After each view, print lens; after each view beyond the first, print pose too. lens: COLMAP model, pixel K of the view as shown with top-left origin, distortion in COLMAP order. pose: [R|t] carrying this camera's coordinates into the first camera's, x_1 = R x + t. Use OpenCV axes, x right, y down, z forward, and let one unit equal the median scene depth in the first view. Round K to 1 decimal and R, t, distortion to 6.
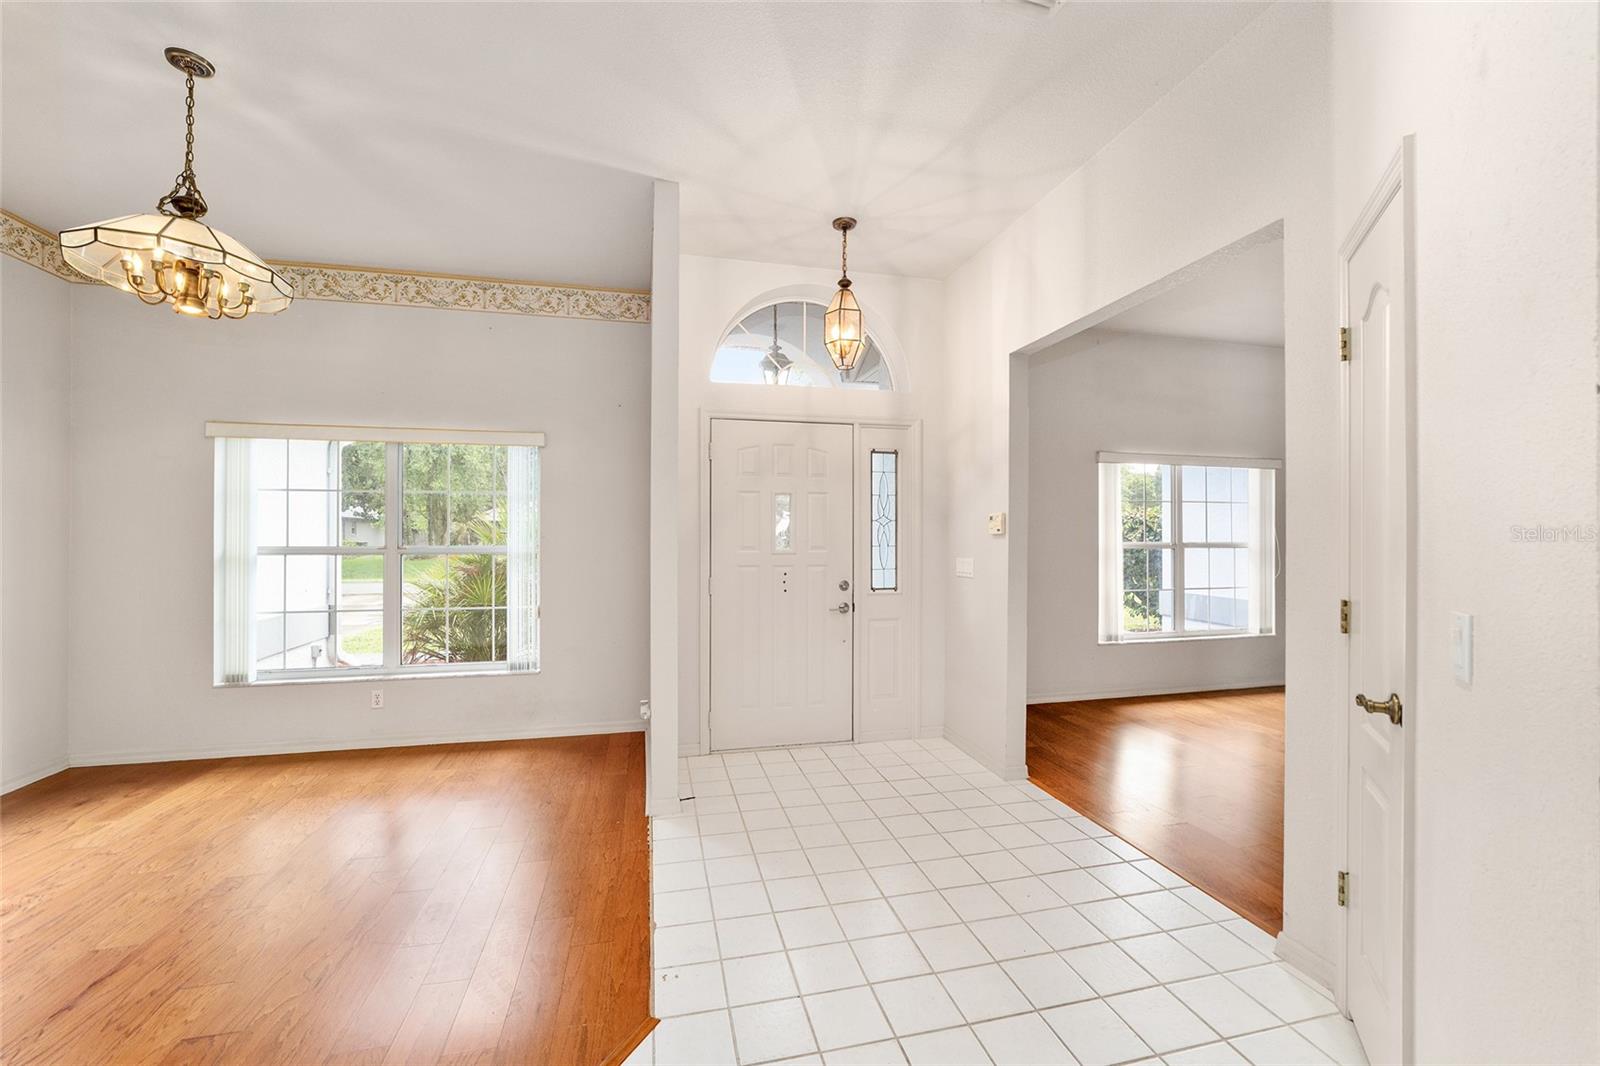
lens RADIAL K [[610.5, 0, 786.2], [0, 610.5, 534.3], [0, 0, 1]] dist [-0.024582, 0.009819]
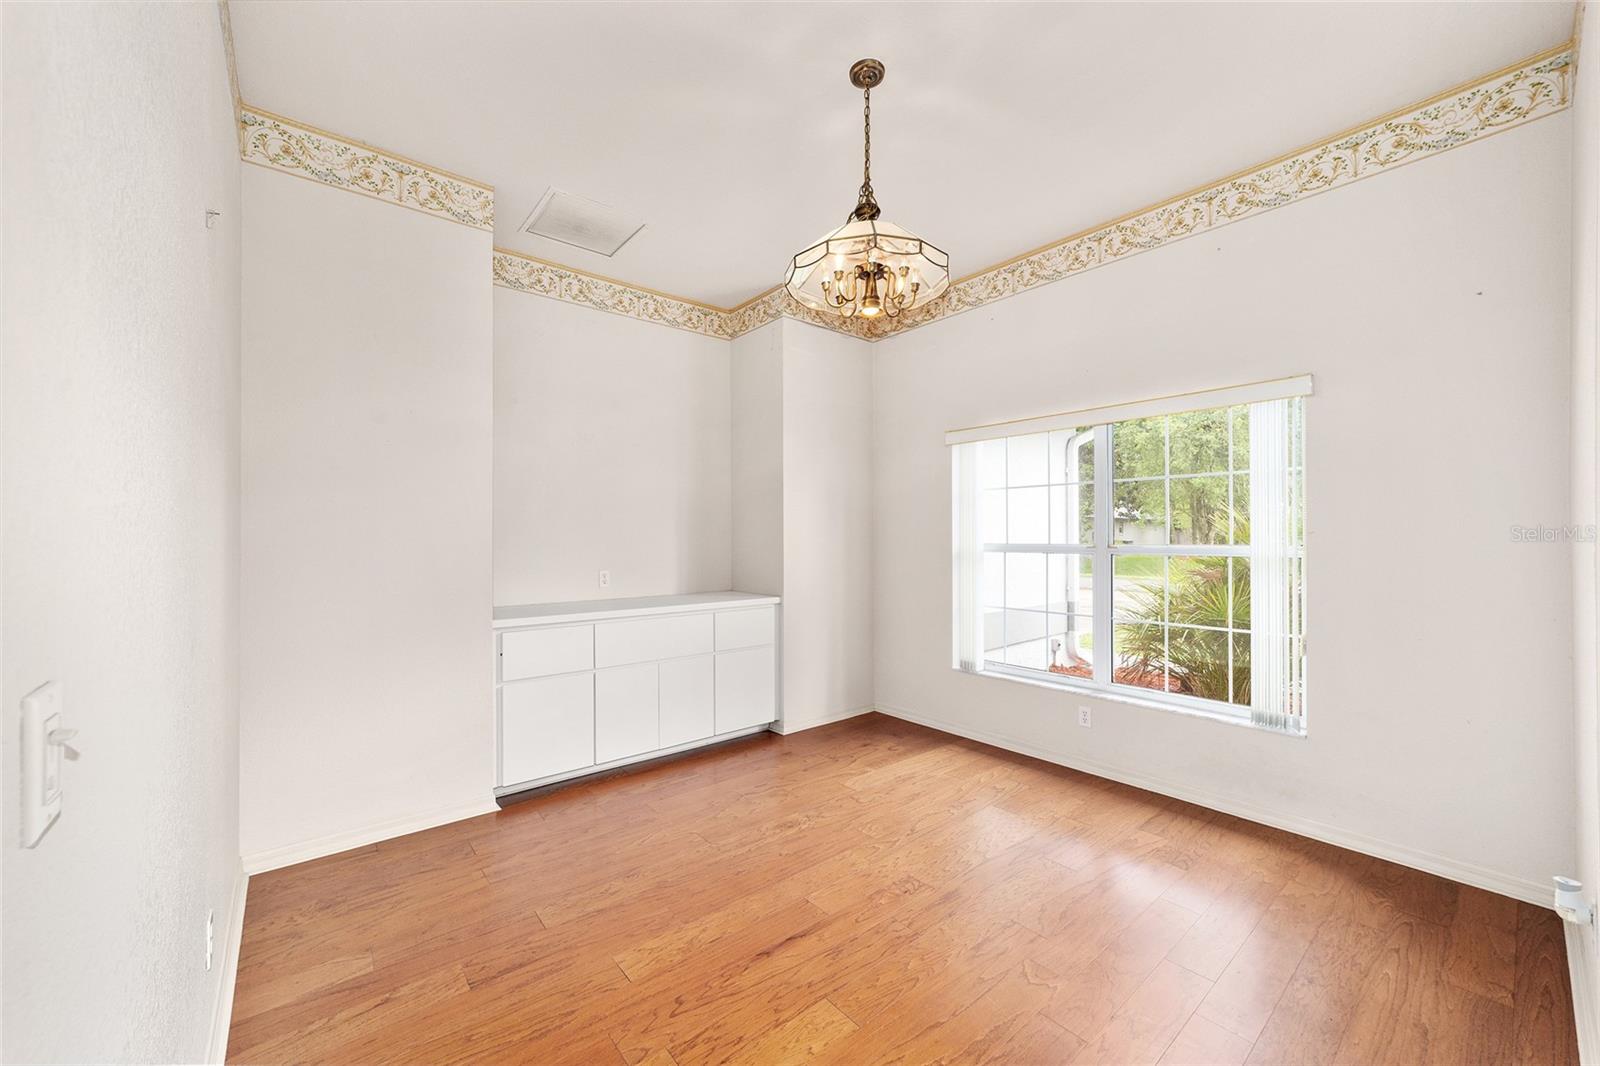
lens RADIAL K [[610.5, 0, 786.2], [0, 610.5, 534.3], [0, 0, 1]] dist [-0.024582, 0.009819]
pose [[0.434236, -0.005479, -0.900783, -0.067100], [0.007588, 0.999968, -0.002424, 0.004001], [0.900767, -0.005783, 0.434263, 0.231521]]
